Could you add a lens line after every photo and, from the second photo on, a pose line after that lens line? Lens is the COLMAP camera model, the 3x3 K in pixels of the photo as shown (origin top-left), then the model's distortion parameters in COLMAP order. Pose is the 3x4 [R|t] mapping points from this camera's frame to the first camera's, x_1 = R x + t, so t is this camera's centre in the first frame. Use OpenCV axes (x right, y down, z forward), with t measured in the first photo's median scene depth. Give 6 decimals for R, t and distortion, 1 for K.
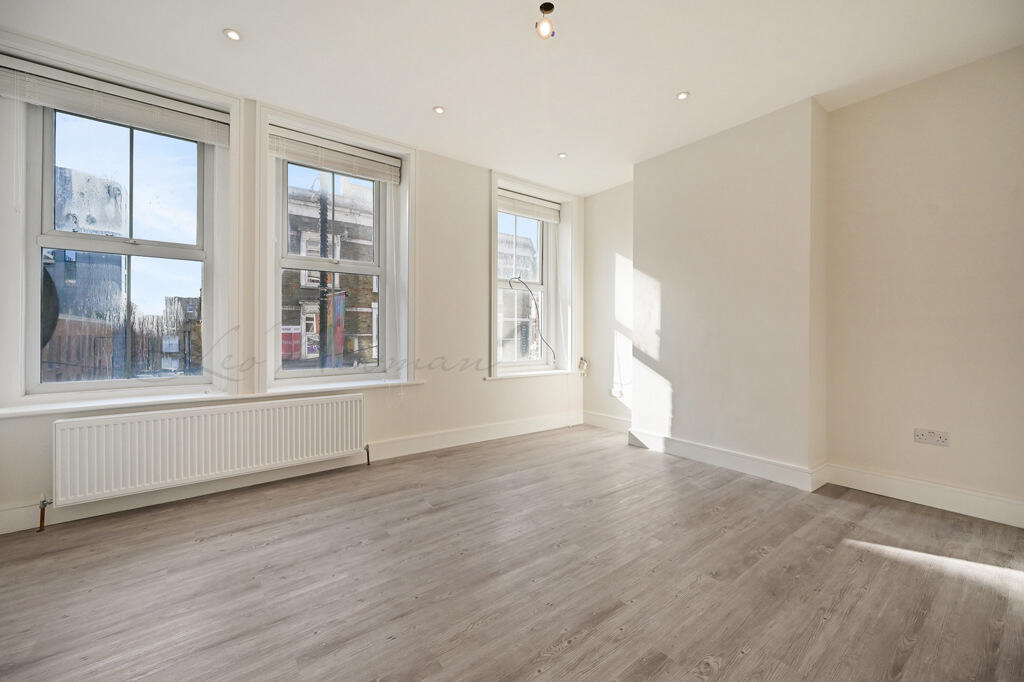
lens RADIAL K [[408.0, 0, 510.7], [0, 408.0, 335.2], [0, 0, 1]] dist [-0.002919, 0.000110]
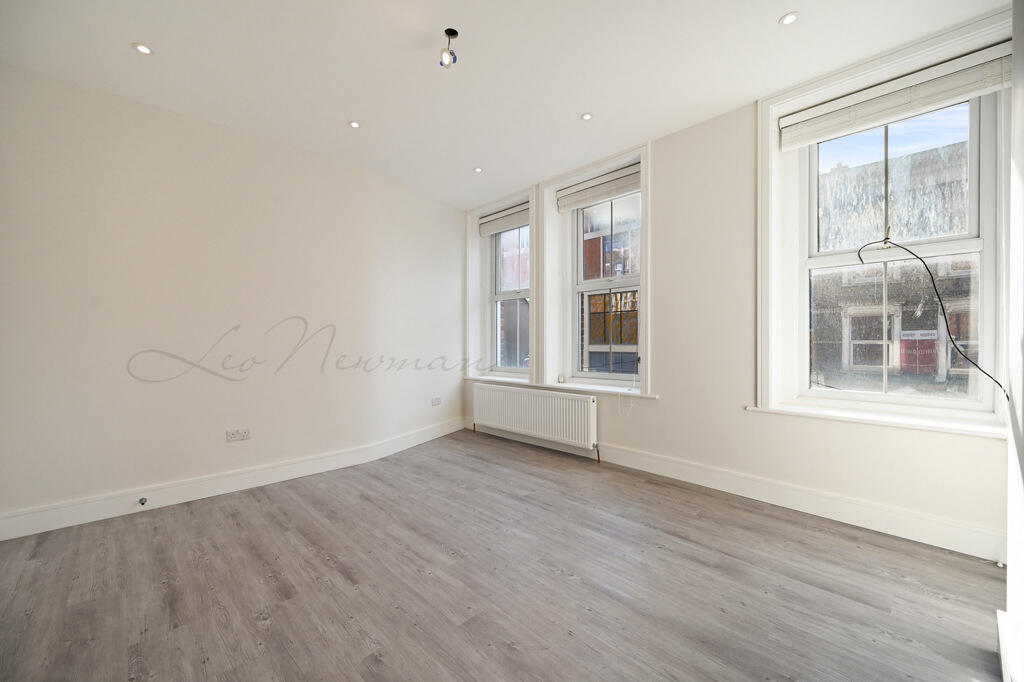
lens RADIAL K [[408.0, 0, 511.2], [0, 408.0, 343.1], [0, 0, 1]] dist [-0.002919, 0.000110]
pose [[0.113315, 0.005381, -0.993545, 0.885602], [-0.001011, 0.999985, 0.005300, -0.010761], [0.993559, 0.000404, 0.113318, 0.796603]]
